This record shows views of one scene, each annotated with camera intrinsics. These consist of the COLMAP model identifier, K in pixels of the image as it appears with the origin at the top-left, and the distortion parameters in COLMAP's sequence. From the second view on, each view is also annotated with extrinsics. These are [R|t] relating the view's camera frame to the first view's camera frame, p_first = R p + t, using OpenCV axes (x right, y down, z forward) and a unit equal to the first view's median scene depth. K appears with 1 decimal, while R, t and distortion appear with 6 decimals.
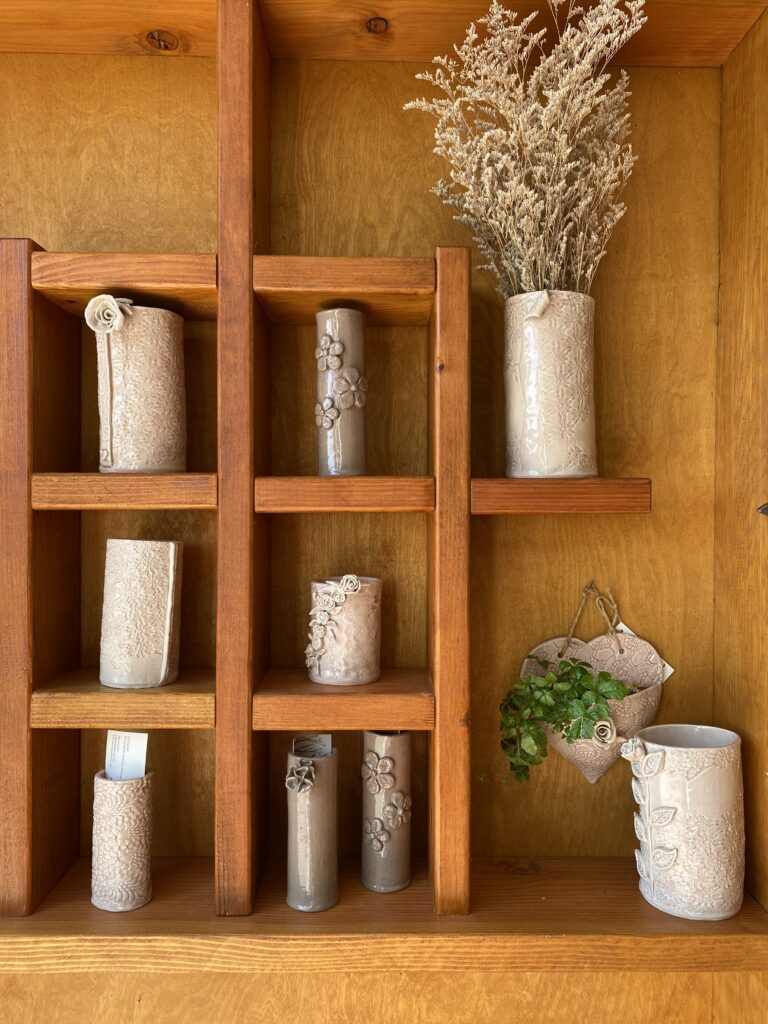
lens RADIAL K [[759.4, 0, 384.0], [0, 759.4, 512.0], [0, 0, 1]] dist [0.079276, -0.172998]
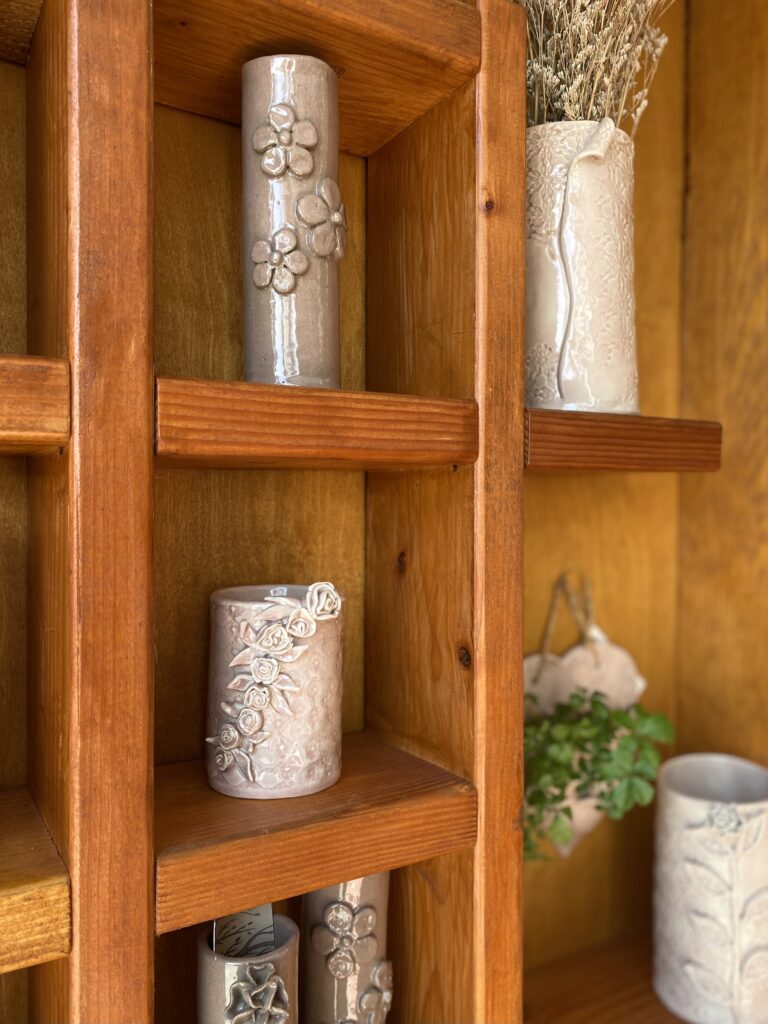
lens RADIAL K [[796.4, 0, 384.0], [0, 796.4, 512.0], [0, 0, 1]] dist [0.001296, -0.007221]
pose [[0.865768, -0.008340, 0.500377, -0.286545], [0.002456, 0.999920, 0.012418, 0.028534], [-0.500440, -0.009523, 0.865719, 0.523108]]
